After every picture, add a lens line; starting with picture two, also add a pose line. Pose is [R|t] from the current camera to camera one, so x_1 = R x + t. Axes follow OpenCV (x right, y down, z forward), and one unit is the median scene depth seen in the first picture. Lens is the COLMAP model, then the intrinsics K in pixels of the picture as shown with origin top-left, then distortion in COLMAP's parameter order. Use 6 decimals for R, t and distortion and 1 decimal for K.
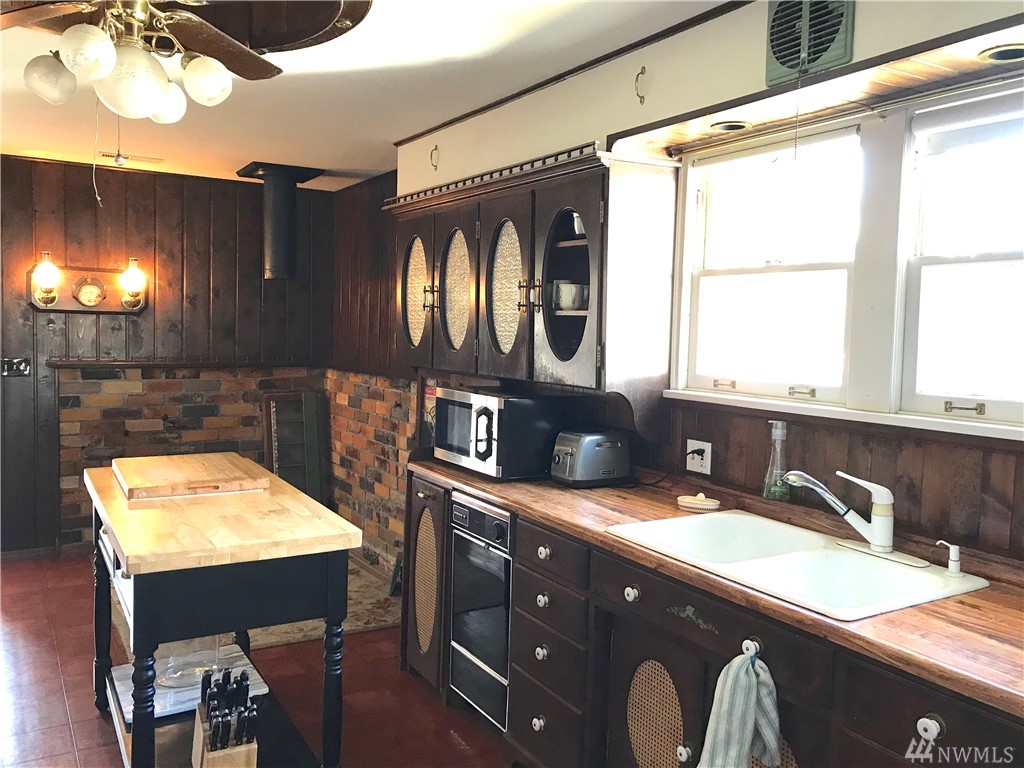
lens RADIAL K [[846.7, 0, 511.8], [0, 846.7, 383.1], [0, 0, 1]] dist [0.057342, -0.059347]
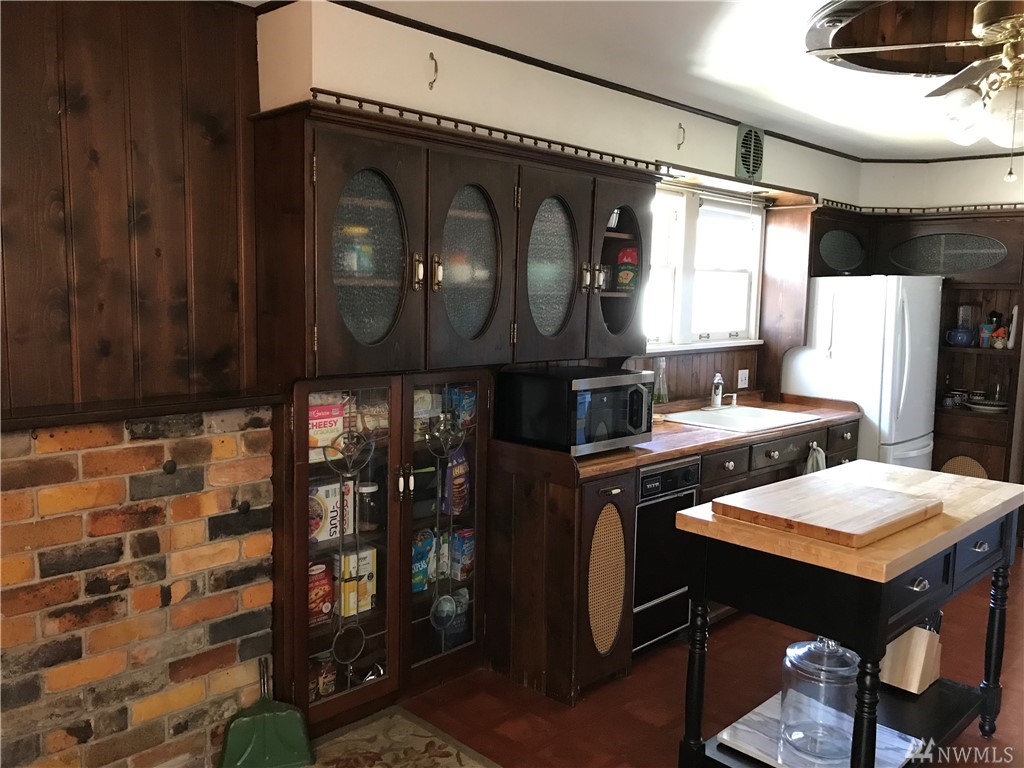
lens RADIAL K [[846.7, 0, 511.7], [0, 846.7, 382.7], [0, 0, 1]] dist [0.057342, -0.059347]
pose [[-0.254455, -0.146238, 0.955964, -1.198357], [0.031011, 0.986759, 0.159203, -0.179606], [-0.966587, 0.070155, -0.246551, 1.655714]]
